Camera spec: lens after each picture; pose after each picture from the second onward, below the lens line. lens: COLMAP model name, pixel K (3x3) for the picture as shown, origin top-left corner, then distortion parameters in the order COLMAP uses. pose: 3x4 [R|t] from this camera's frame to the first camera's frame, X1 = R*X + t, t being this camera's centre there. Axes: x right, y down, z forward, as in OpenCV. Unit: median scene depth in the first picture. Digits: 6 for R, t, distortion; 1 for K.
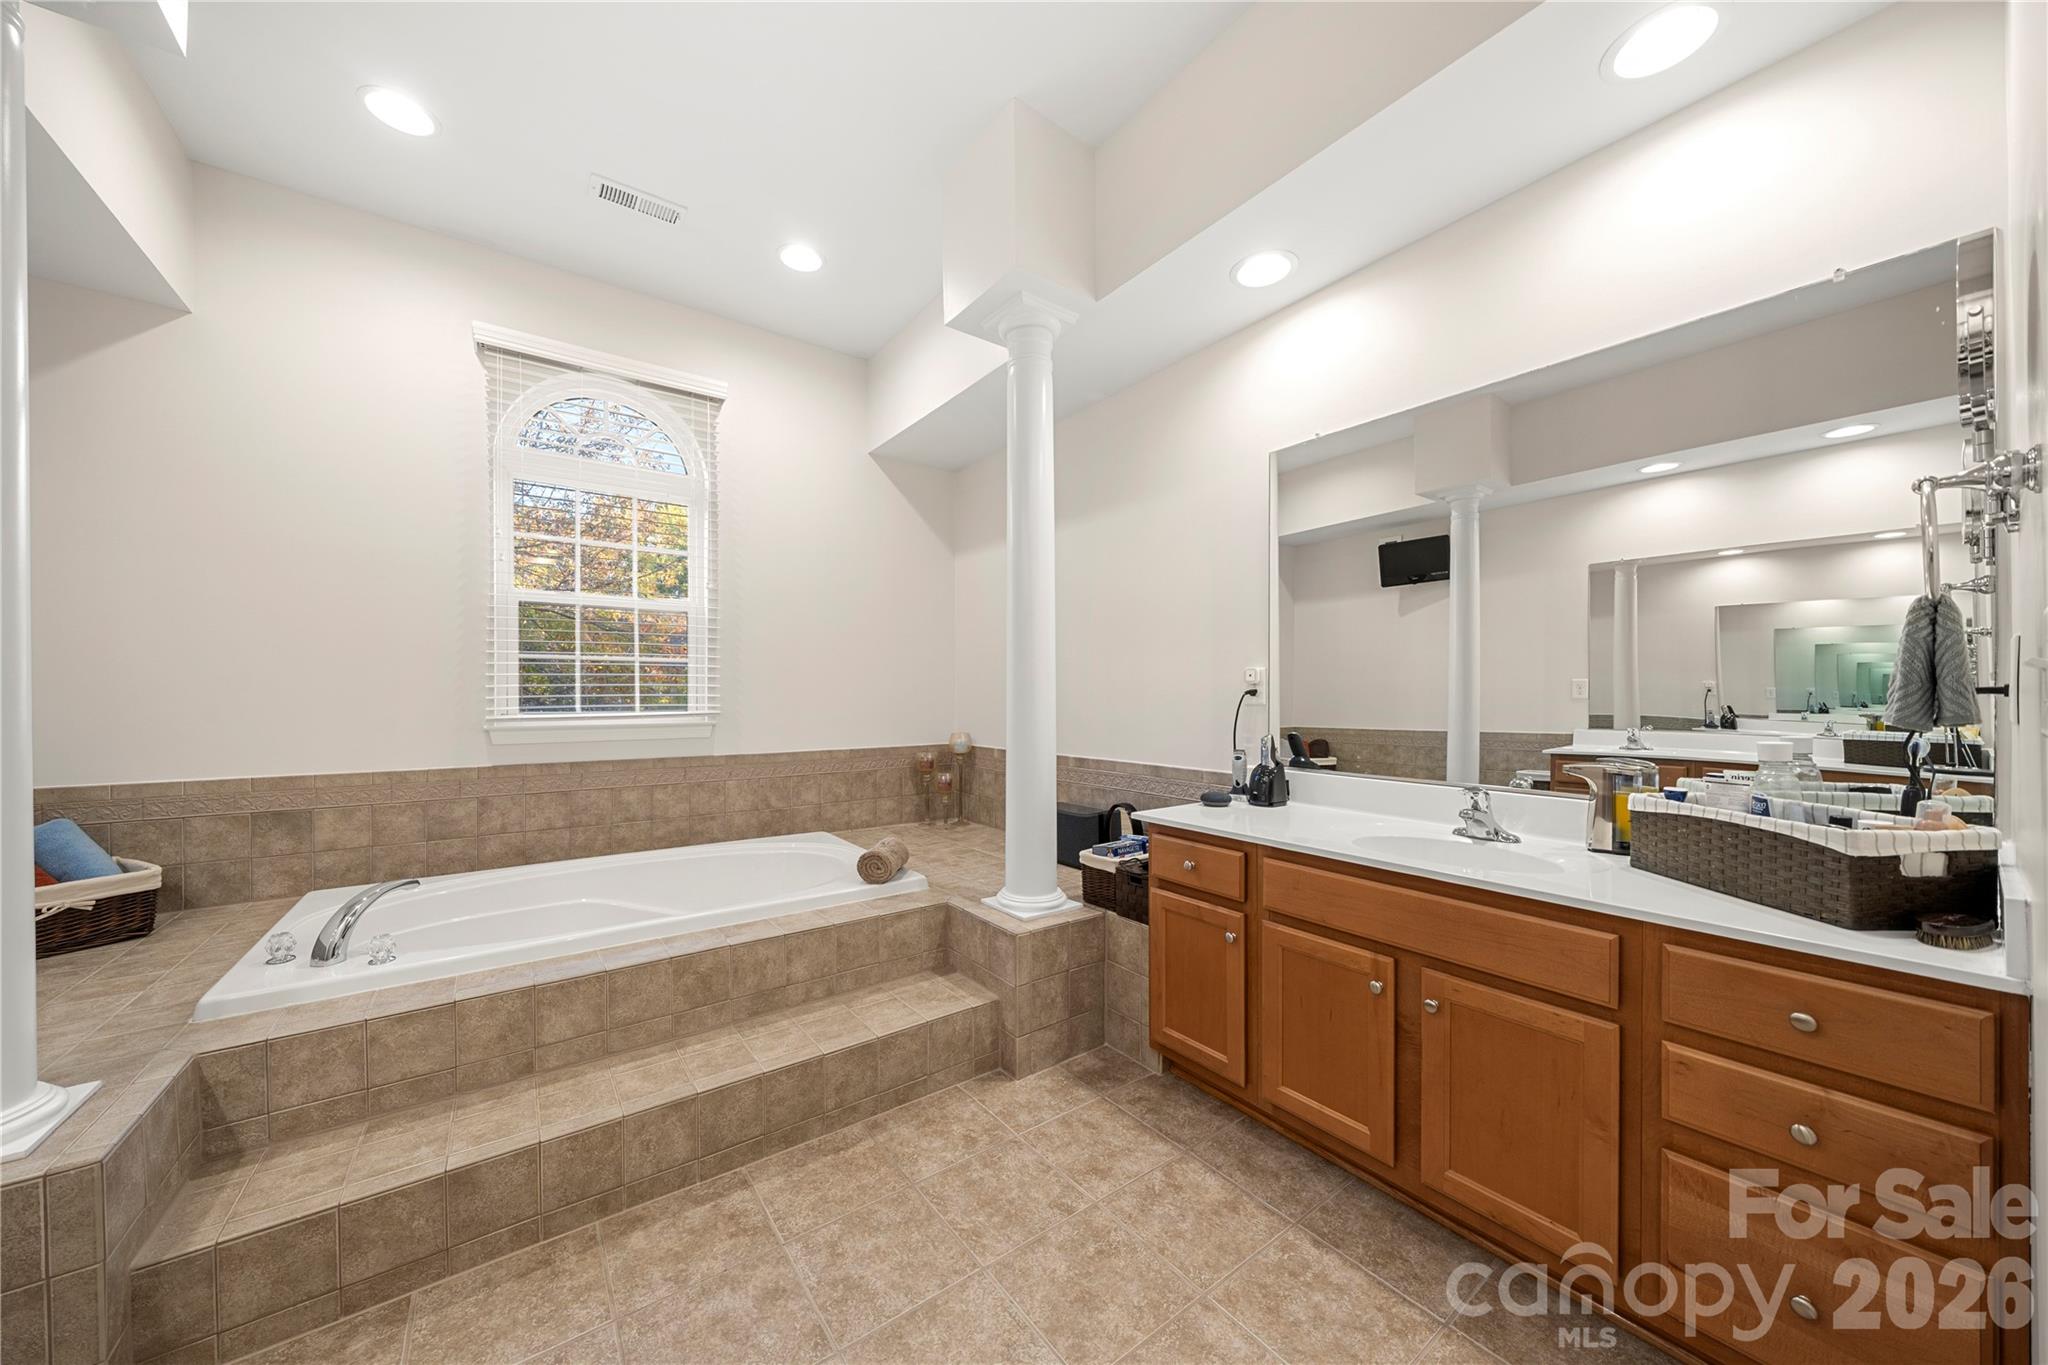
lens RADIAL K [[698.6, 0, 991.0], [0, 698.6, 707.9], [0, 0, 1]] dist [-0.003041, -0.000108]
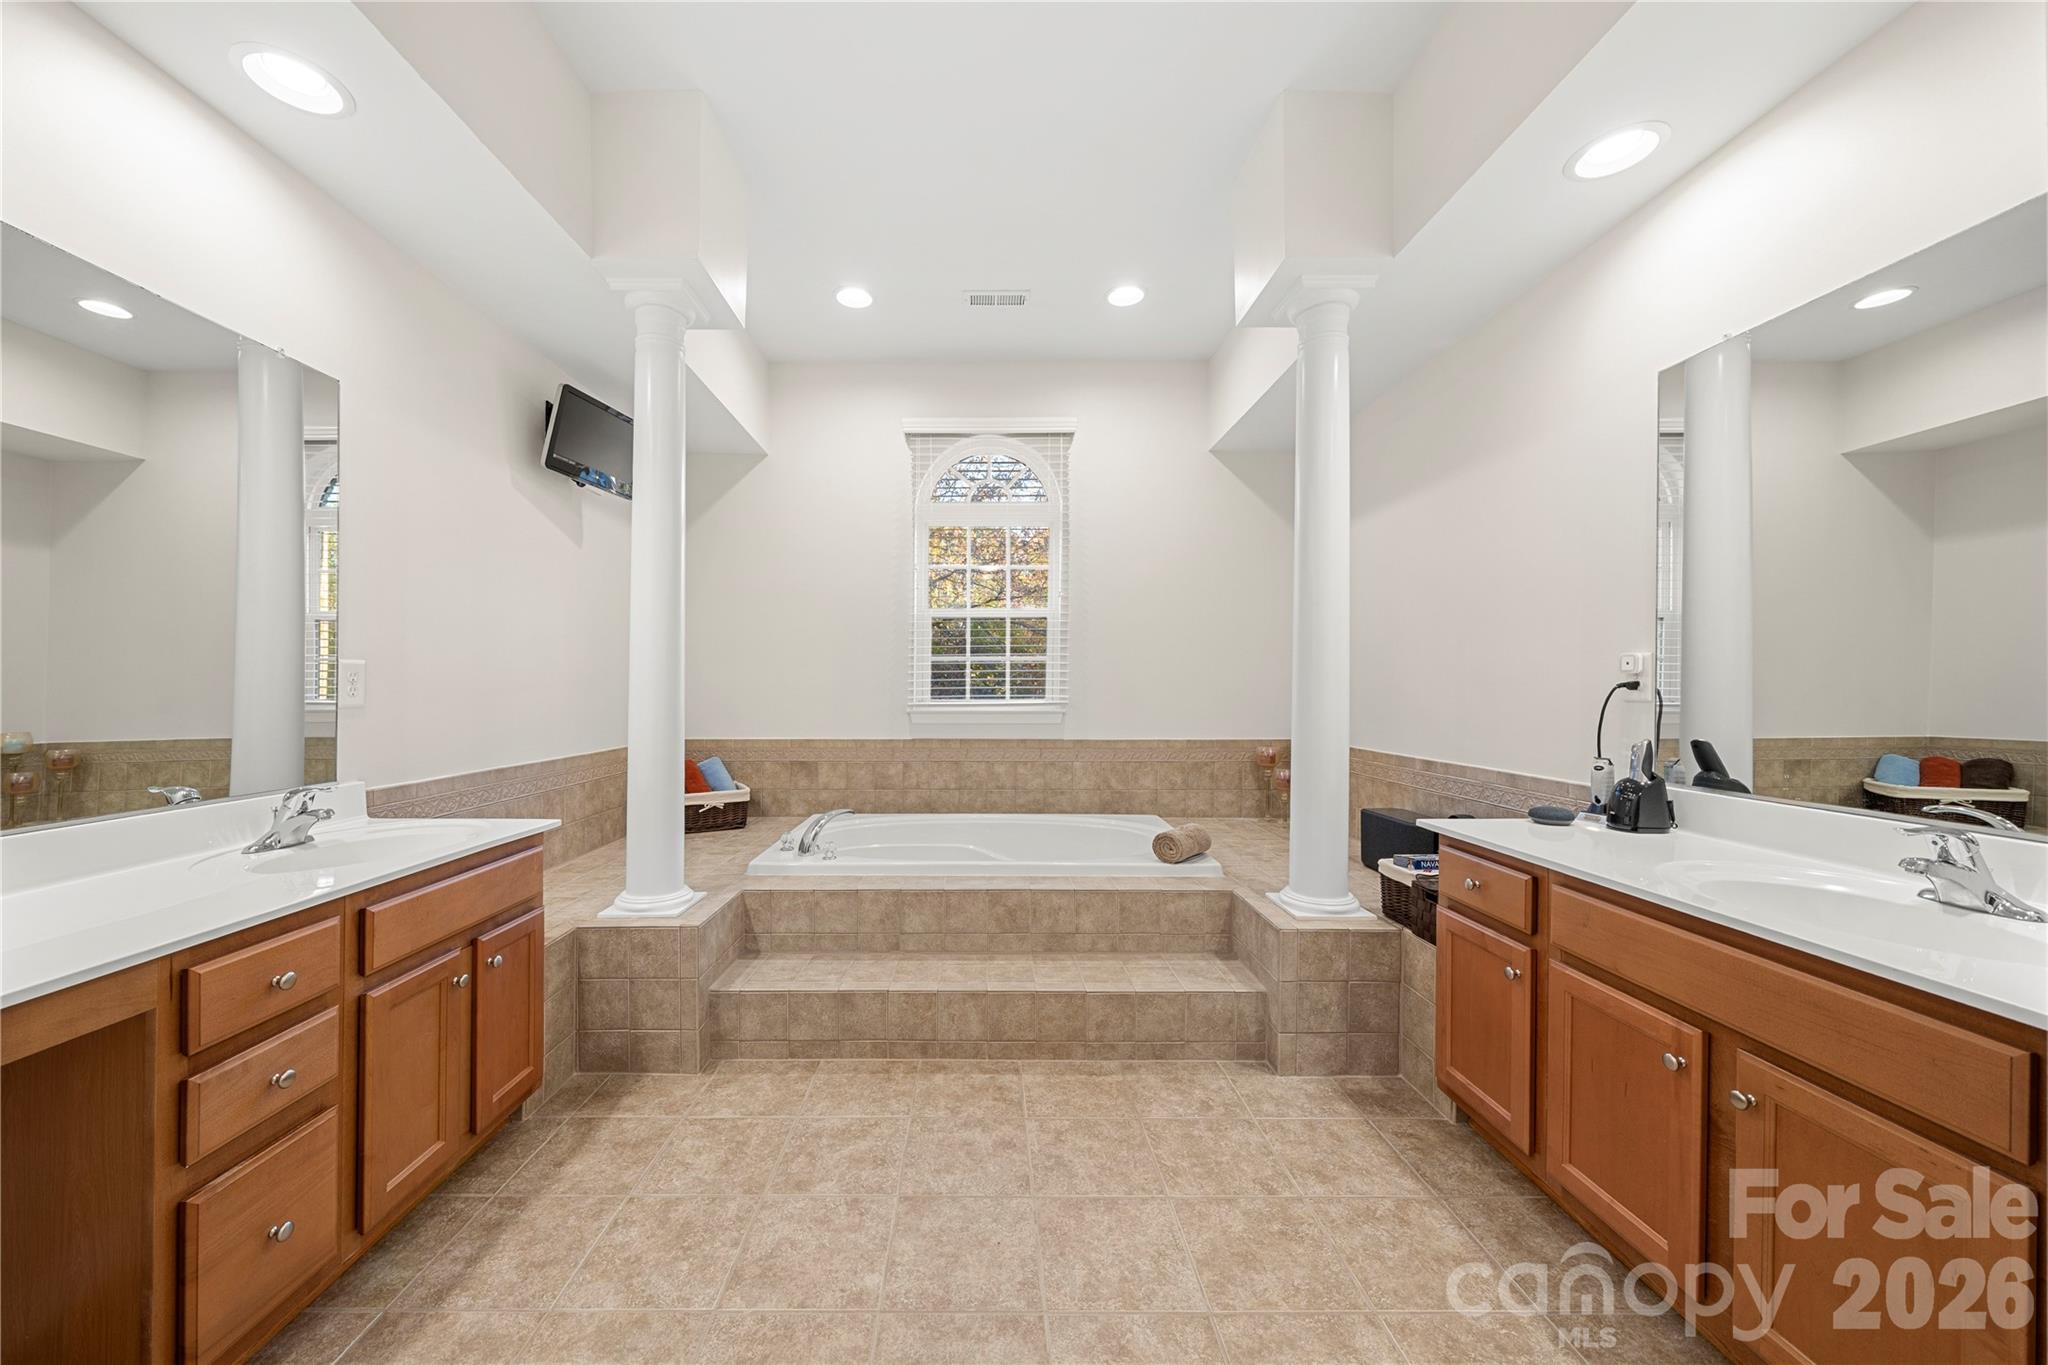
lens RADIAL K [[698.6, 0, 947.8], [0, 698.6, 697.9], [0, 0, 1]] dist [-0.003041, -0.000108]
pose [[0.797239, 0.010452, -0.603574, 0.257738], [-0.012313, 0.999924, 0.001052, 0.000277], [0.603538, 0.006593, 0.797307, -0.080715]]
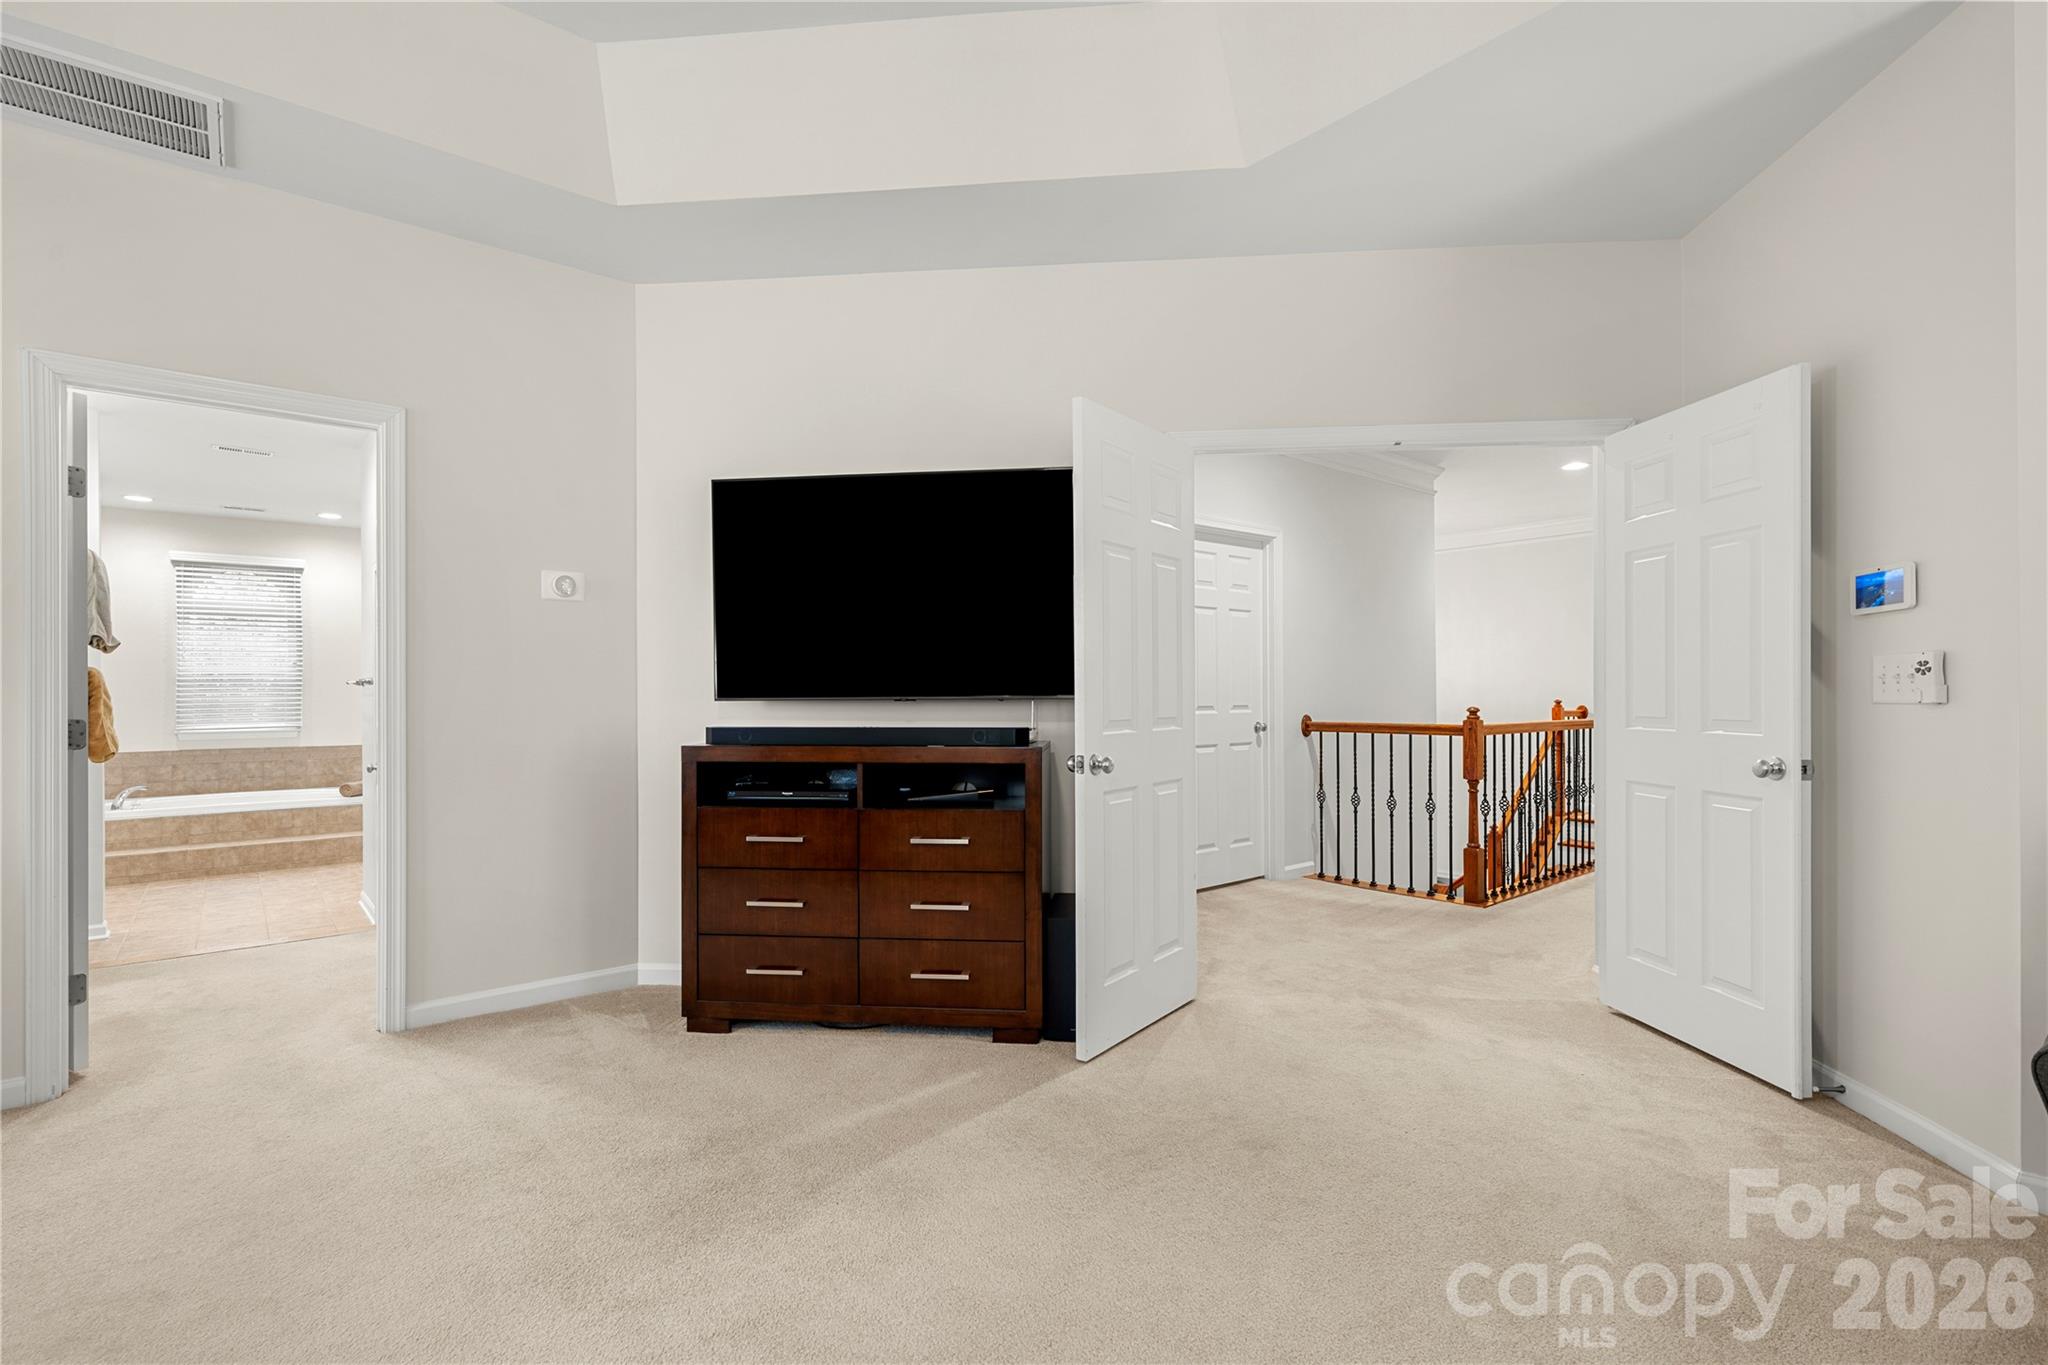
lens RADIAL K [[944.8, 0, 999.0], [0, 944.8, 708.5], [0, 0, 1]] dist [0.002010, -0.000006]
pose [[0.997094, 0.005958, 0.075945, 2.353278], [-0.005983, 0.999982, 0.000100, -0.088567], [-0.075943, -0.000554, 0.997112, -3.120904]]
